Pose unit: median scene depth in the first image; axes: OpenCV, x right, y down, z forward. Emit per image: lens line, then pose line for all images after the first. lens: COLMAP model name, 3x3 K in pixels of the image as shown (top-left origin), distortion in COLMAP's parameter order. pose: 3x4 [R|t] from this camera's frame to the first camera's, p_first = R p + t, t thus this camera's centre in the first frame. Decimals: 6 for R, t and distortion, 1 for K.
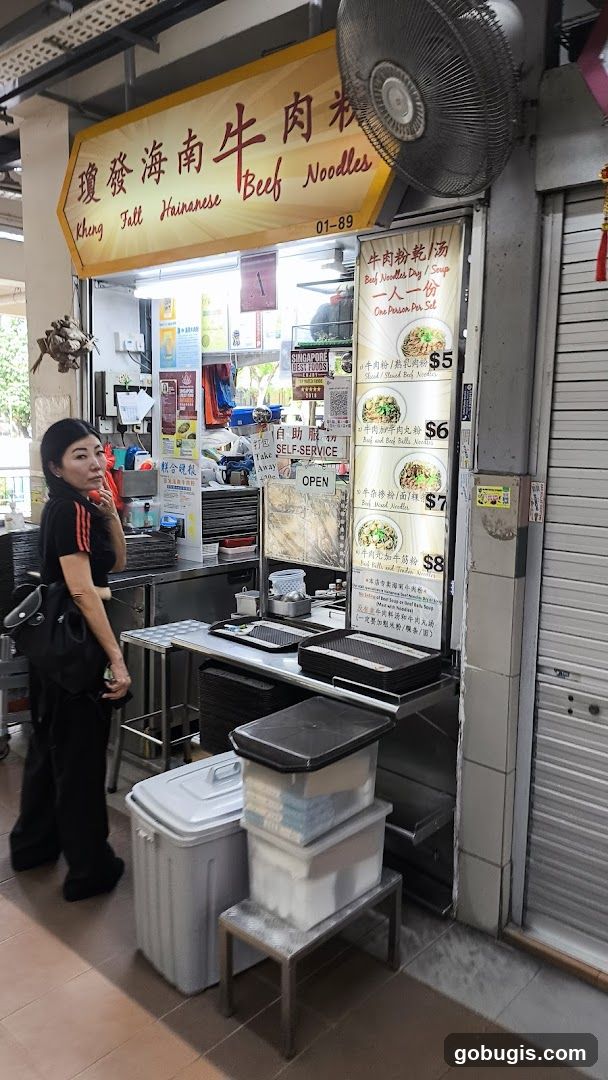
lens RADIAL K [[799.6, 0, 317.1], [0, 799.6, 553.3], [0, 0, 1]] dist [0.033962, -0.050244]
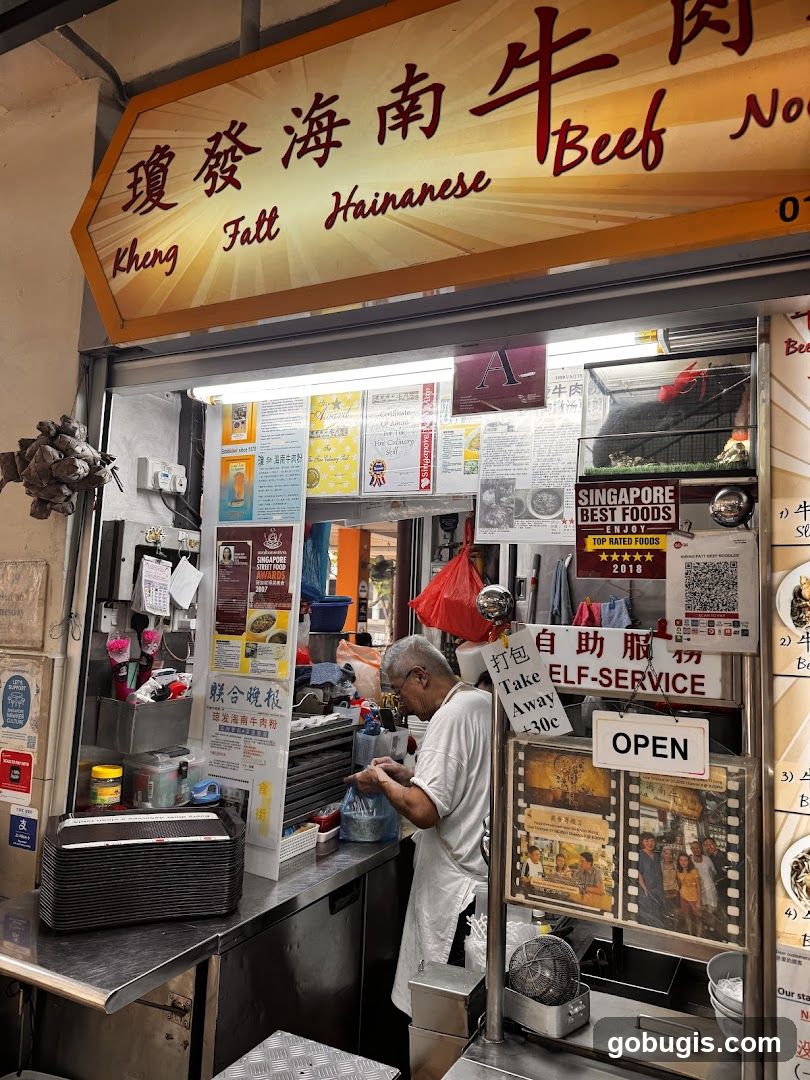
lens RADIAL K [[765.6, 0, 395.3], [0, 765.6, 548.5], [0, 0, 1]] dist [0.054506, -0.062640]
pose [[0.968171, 0.040226, 0.247035, -0.288715], [0.020256, 0.971170, -0.237524, -0.105755], [-0.249467, 0.234968, 0.939445, 0.622369]]
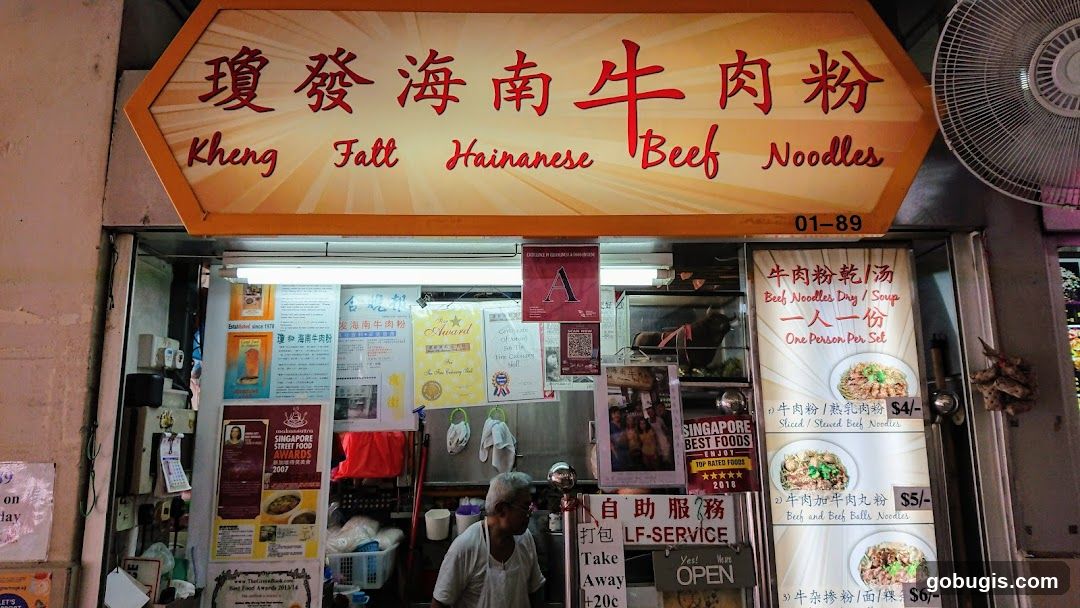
lens RADIAL K [[710.5, 0, 546.2], [0, 710.5, 310.9], [0, 0, 1]] dist [0.111479, -0.032095]
pose [[0.731188, 0.088337, 0.676432, -0.538336], [0.133576, 0.953846, -0.268954, -0.171379], [-0.668971, 0.287011, 0.685641, 0.665169]]
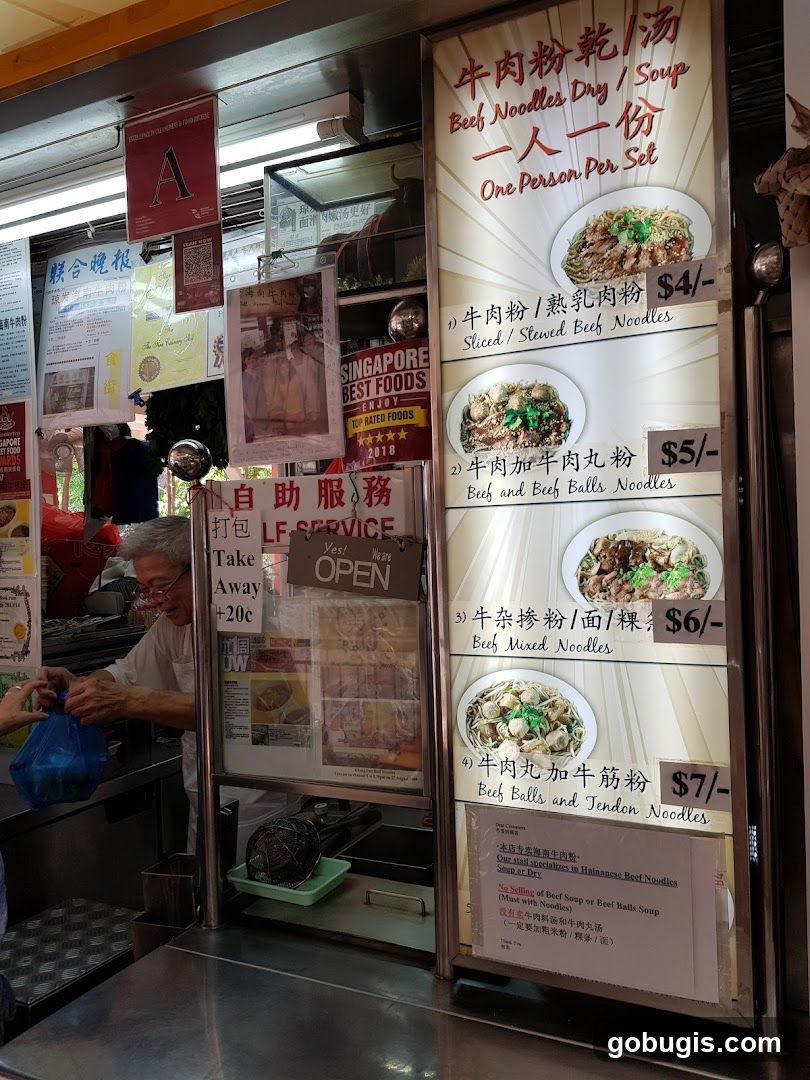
lens RADIAL K [[839.6, 0, 408.0], [0, 839.6, 554.6], [0, 0, 1]] dist [-0.003311, -0.025110]
pose [[0.959068, -0.052332, 0.278299, -0.096722], [0.091168, 0.987512, -0.128485, -0.056961], [-0.268100, 0.148598, 0.951862, 0.601549]]
